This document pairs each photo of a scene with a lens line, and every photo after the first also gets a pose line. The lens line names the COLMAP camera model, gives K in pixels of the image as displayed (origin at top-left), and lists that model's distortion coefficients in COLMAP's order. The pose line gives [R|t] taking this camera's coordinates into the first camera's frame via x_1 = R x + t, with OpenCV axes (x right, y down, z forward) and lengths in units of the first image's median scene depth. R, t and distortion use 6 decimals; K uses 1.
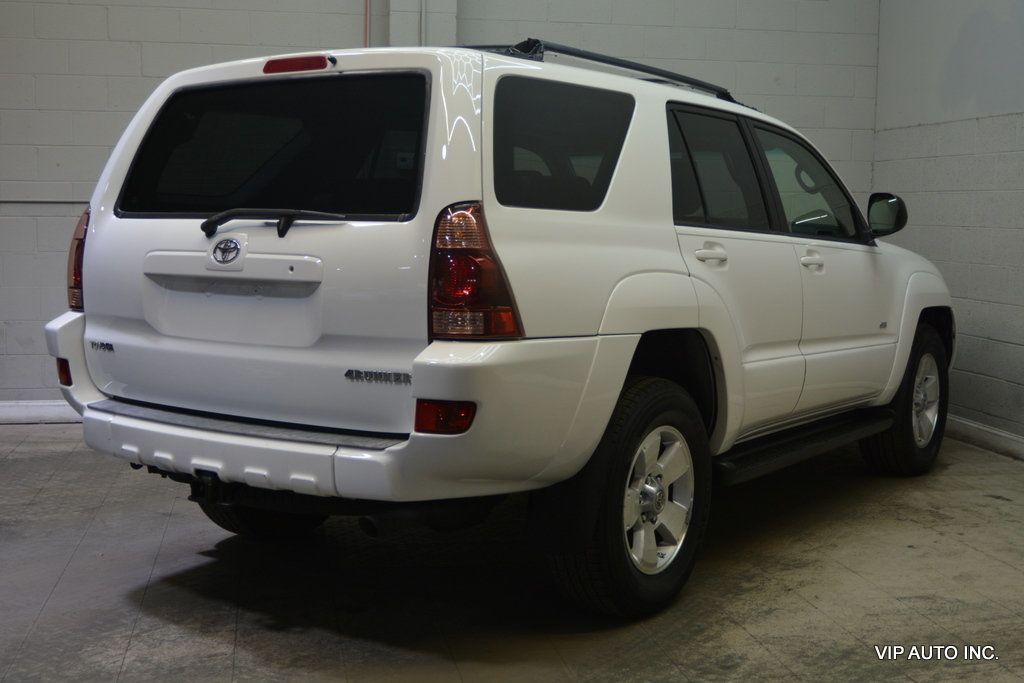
lens RADIAL K [[1261.5, 0, 509.9], [0, 1261.5, 334.5], [0, 0, 1]] dist [-0.006194, 0.000000]
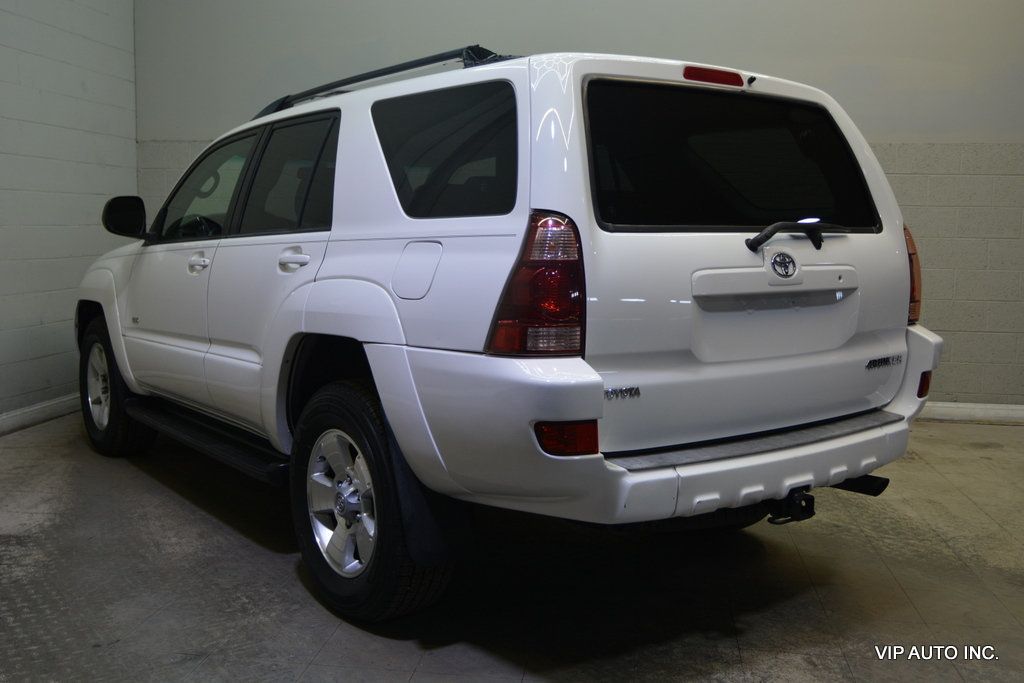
lens RADIAL K [[1034.7, 0, 507.7], [0, 1034.7, 333.5], [0, 0, 1]] dist [-0.012742, 0.000000]
pose [[0.320124, -0.105185, 0.941518, -0.997072], [0.083561, 0.993079, 0.082534, -0.091791], [-0.943683, 0.052253, 0.326698, 0.883777]]
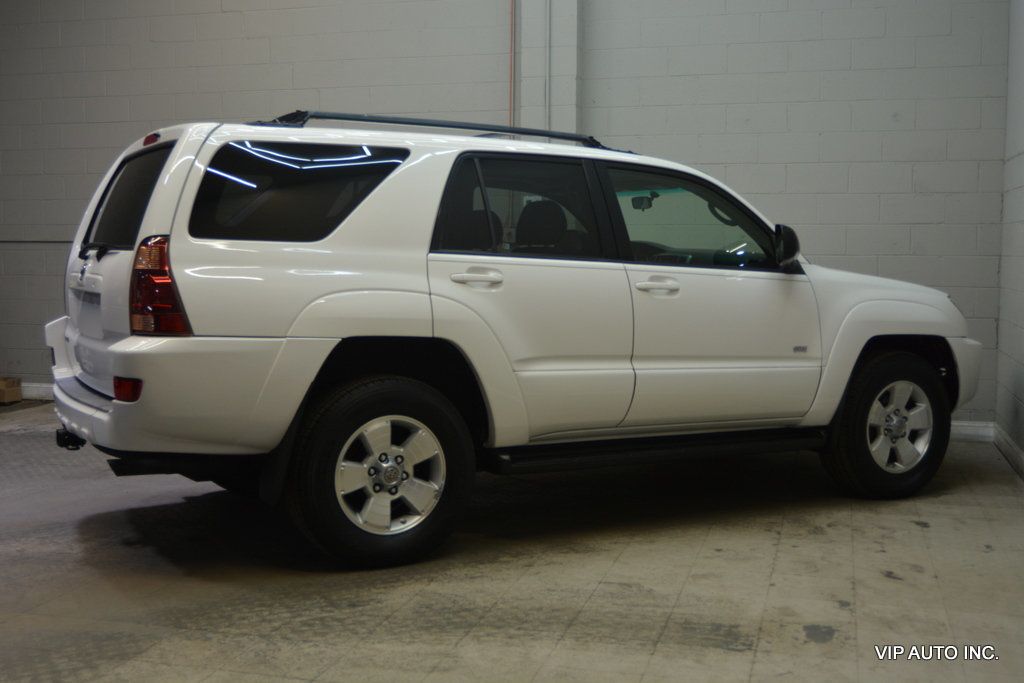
lens RADIAL K [[1176.2, 0, 509.7], [0, 1176.2, 338.7], [0, 0, 1]] dist [-0.018075, 0.000000]
pose [[0.898728, 0.027435, -0.437648, 0.747508], [-0.036969, 0.999228, -0.013278, 0.009062], [0.436946, 0.028112, 0.899048, 0.012105]]
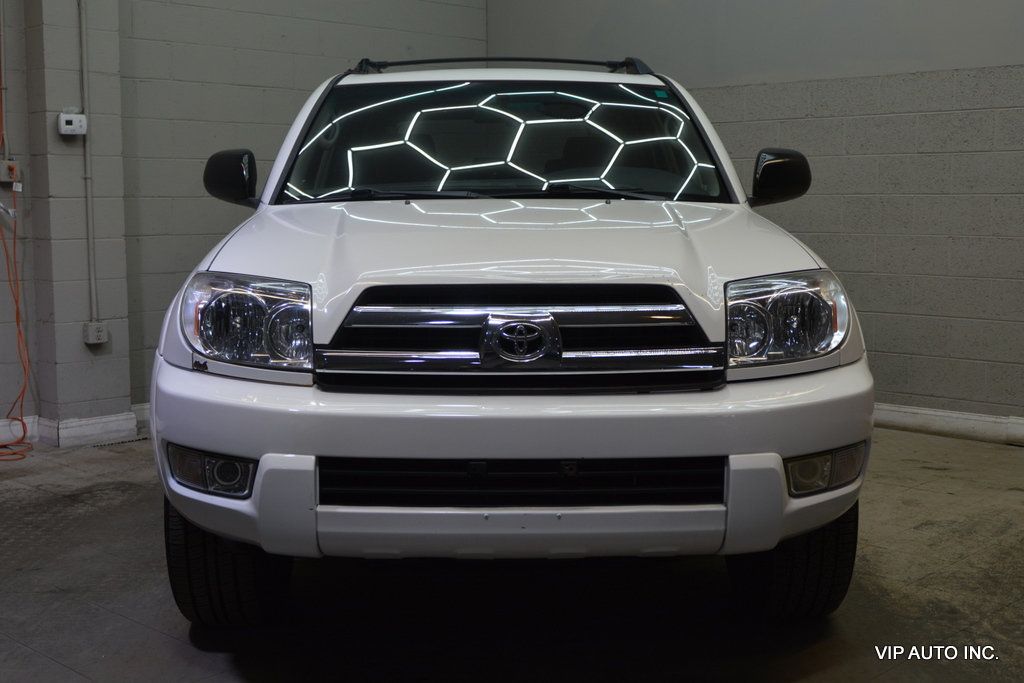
lens RADIAL K [[1261.5, 0, 508.1], [0, 1261.5, 342.0], [0, 0, 1]] dist [-0.006194, 0.000000]
pose [[0.815986, -0.077758, 0.572818, -0.641592], [0.068353, 0.996939, 0.037962, -0.018273], [-0.574016, 0.008178, 0.818803, 0.333748]]
